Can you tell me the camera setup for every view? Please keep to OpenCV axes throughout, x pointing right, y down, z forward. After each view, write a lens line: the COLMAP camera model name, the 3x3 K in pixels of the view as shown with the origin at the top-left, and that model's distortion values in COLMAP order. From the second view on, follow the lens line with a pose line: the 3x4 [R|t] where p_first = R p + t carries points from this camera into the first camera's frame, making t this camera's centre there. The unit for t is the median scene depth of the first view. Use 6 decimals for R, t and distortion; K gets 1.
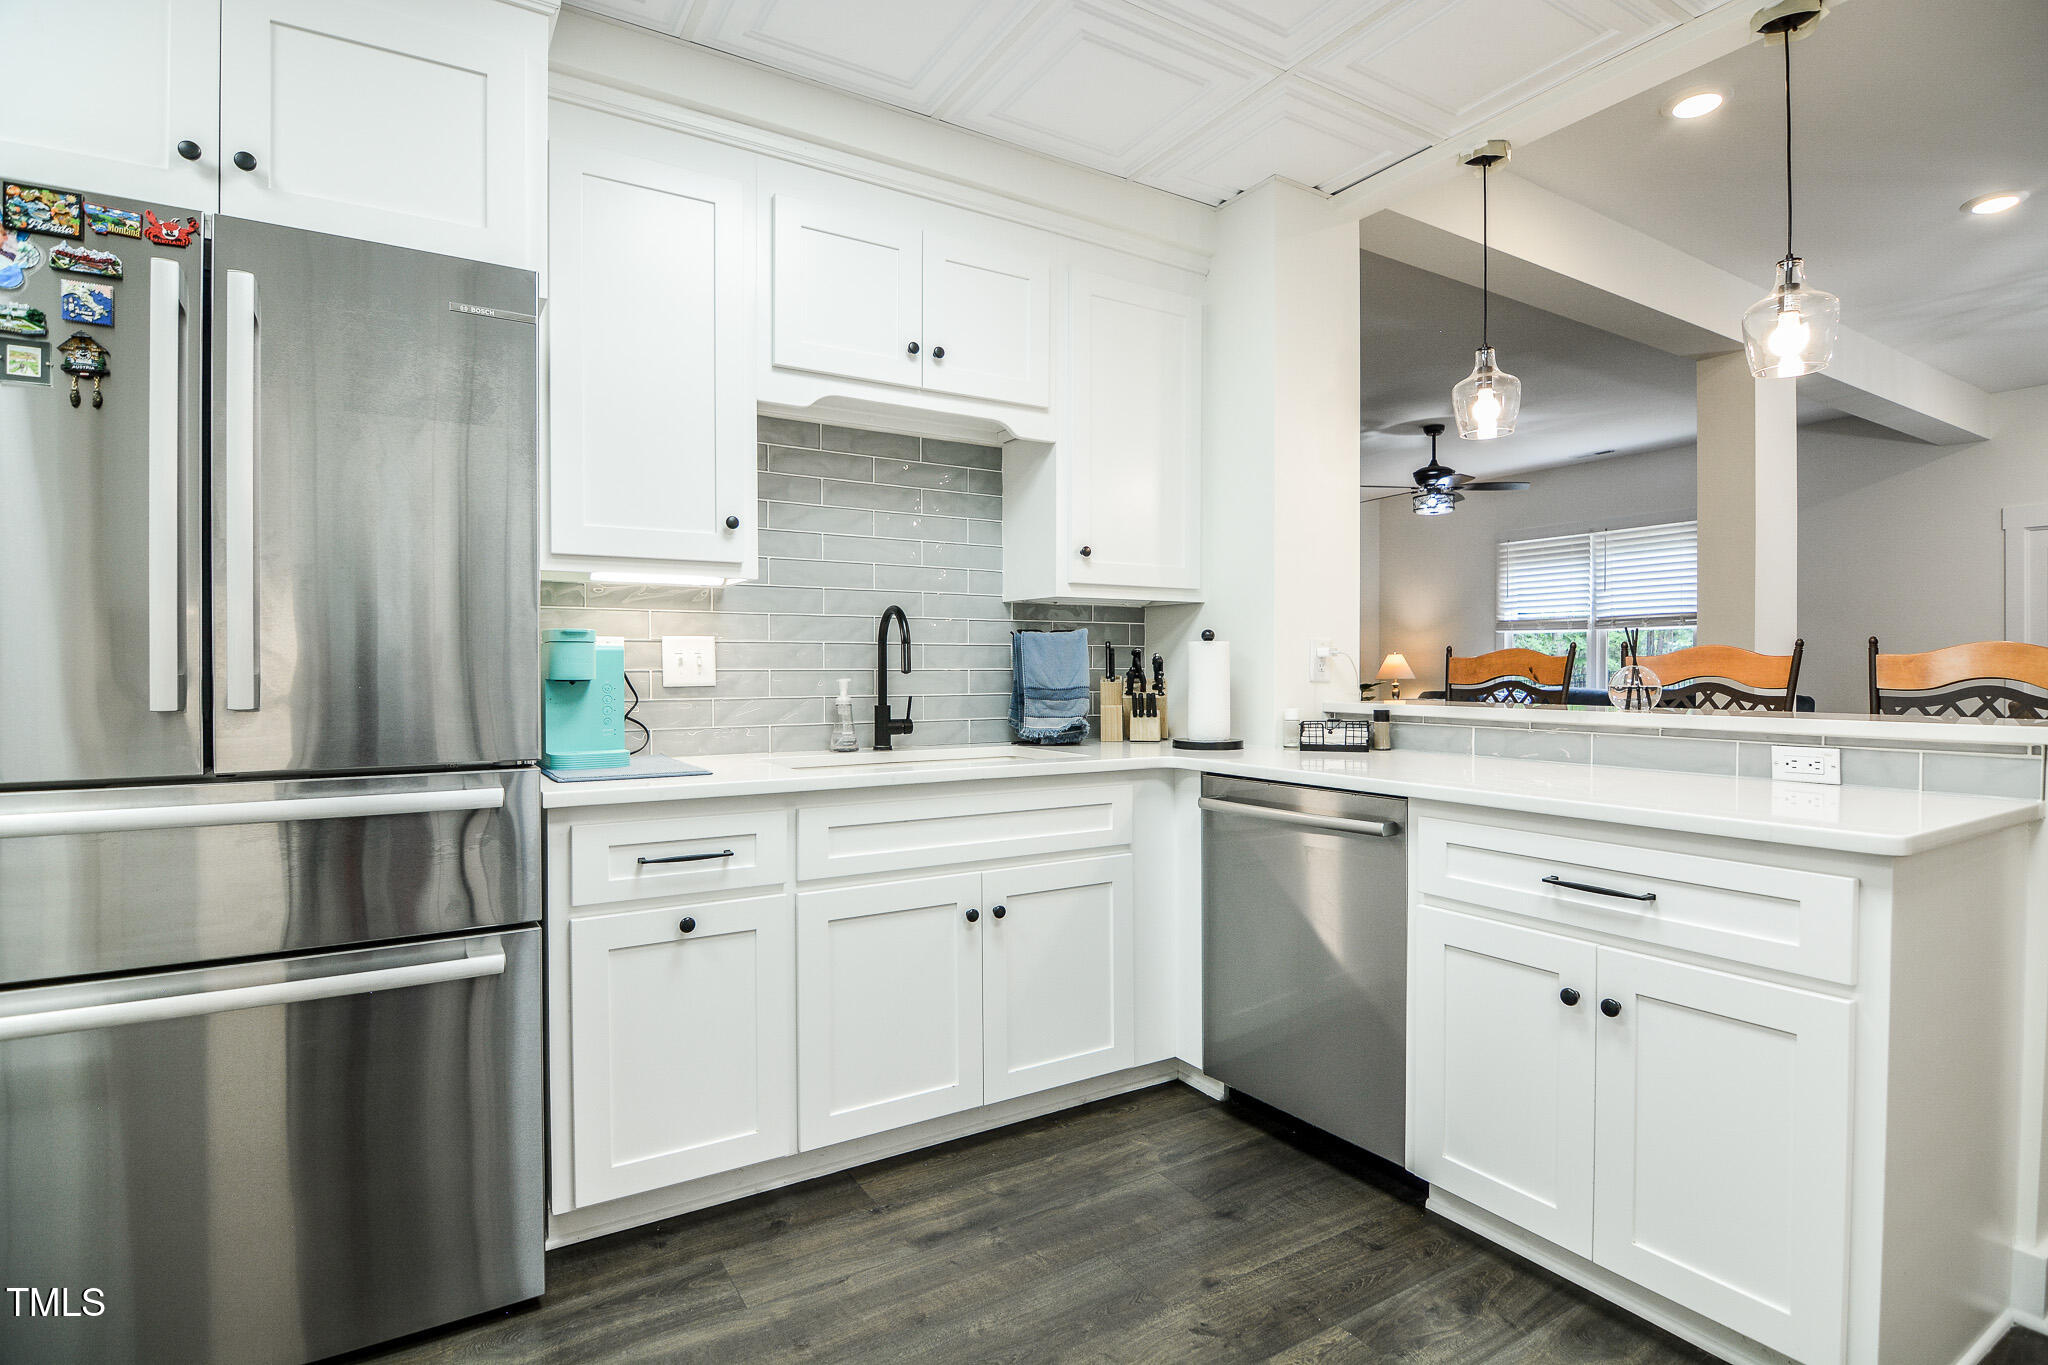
lens RADIAL K [[991.3, 0, 1015.3], [0, 991.3, 667.5], [0, 0, 1]] dist [-0.005078, -0.011789]
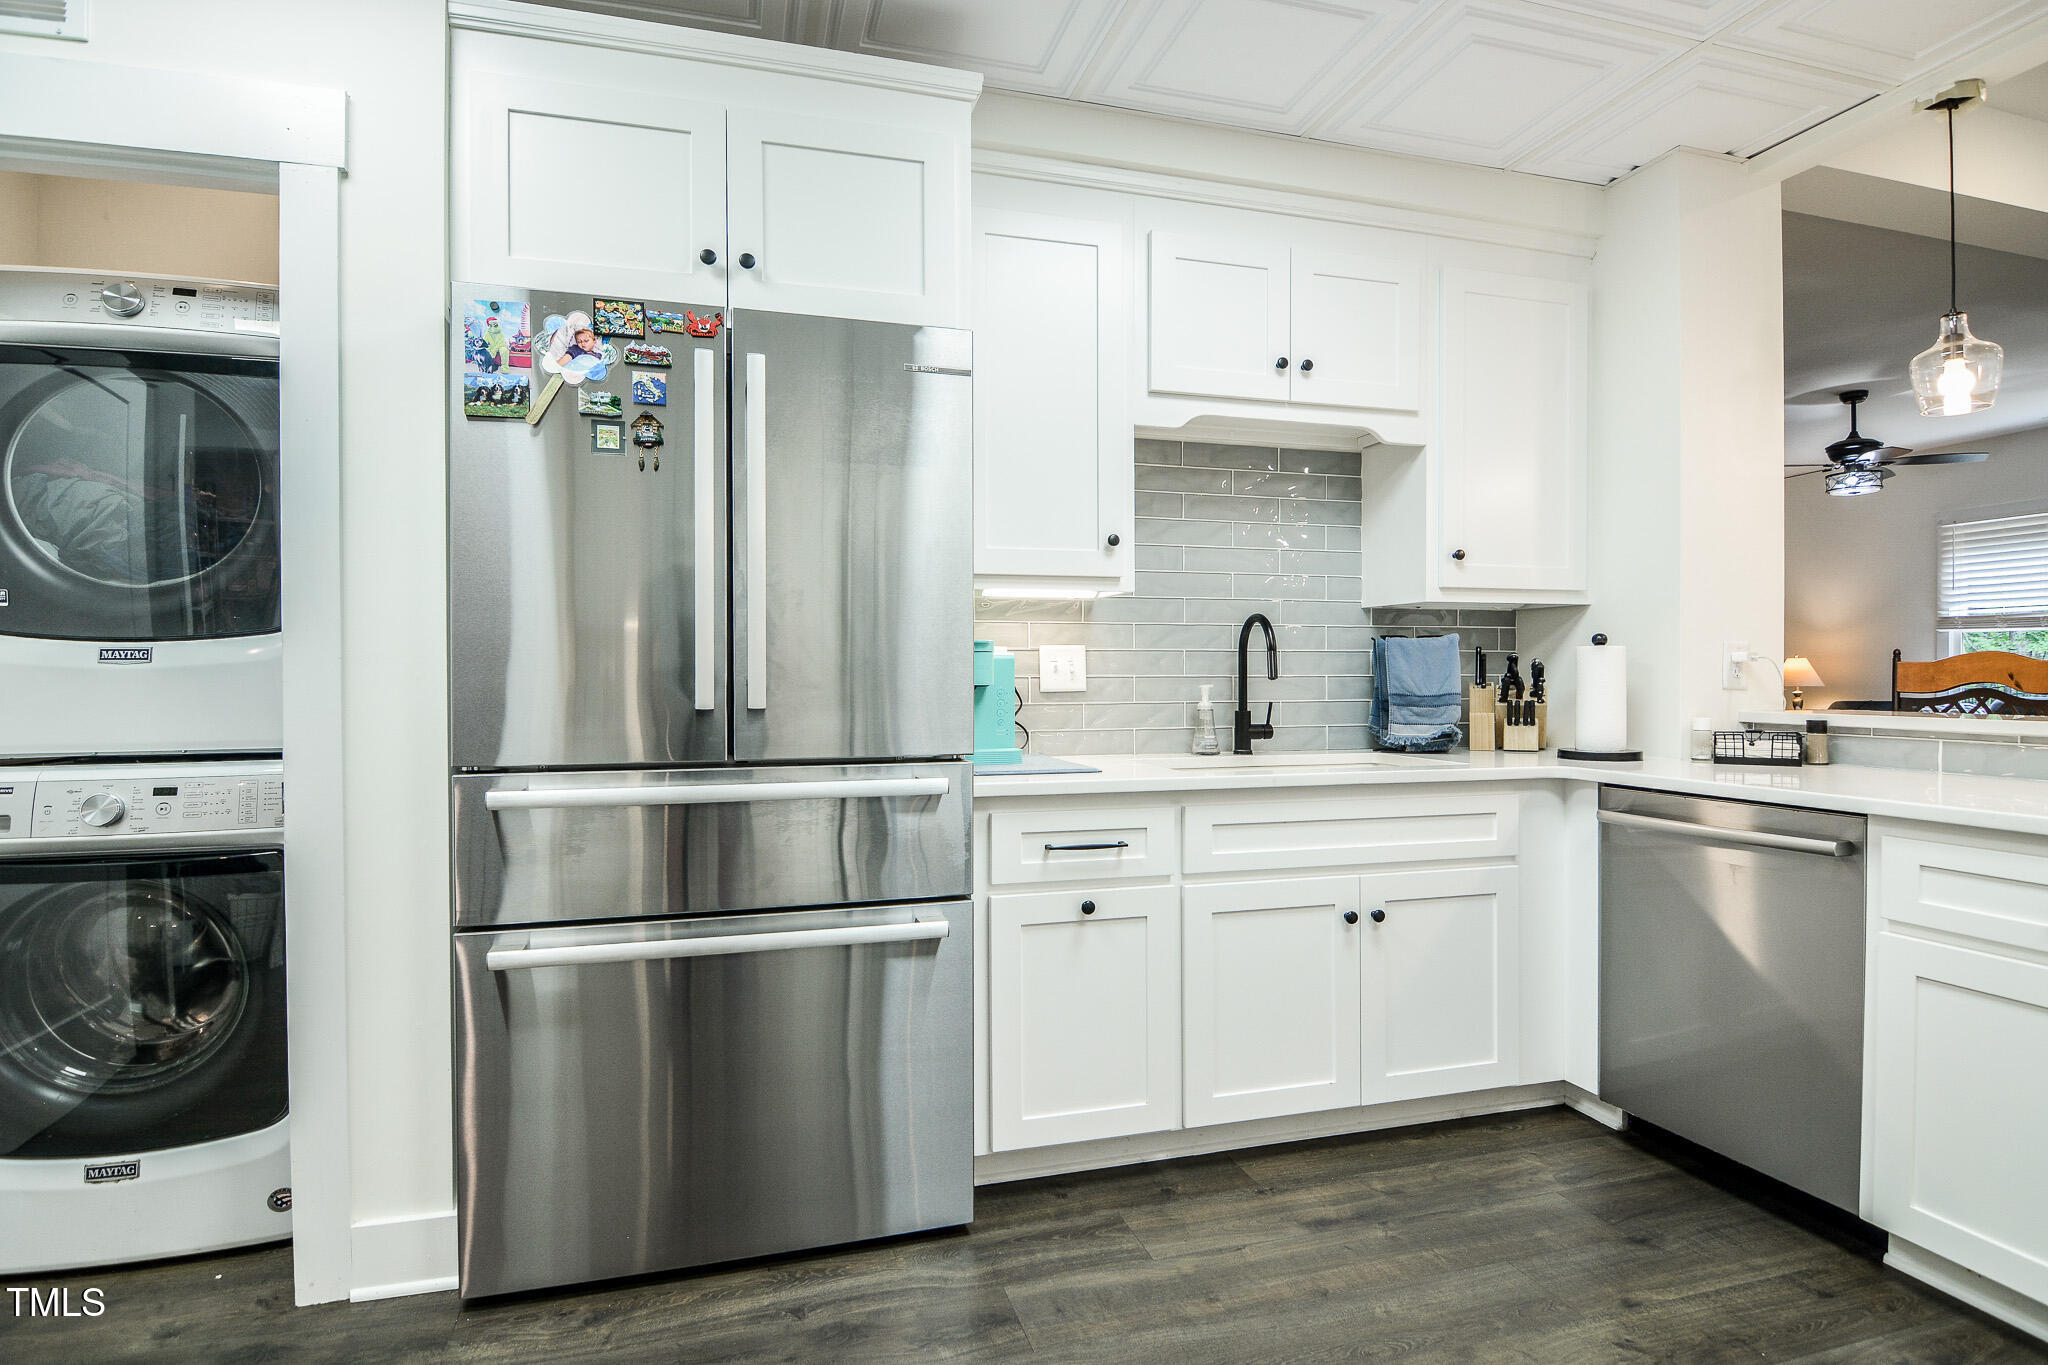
lens RADIAL K [[1005.9, 0, 1028.9], [0, 1005.9, 674.0], [0, 0, 1]] dist [-0.006714, -0.008006]
pose [[0.961103, -0.000808, -0.276190, -0.074168], [0.000902, 1.000000, 0.000213, -0.000400], [0.276189, -0.000453, 0.961103, -0.081492]]
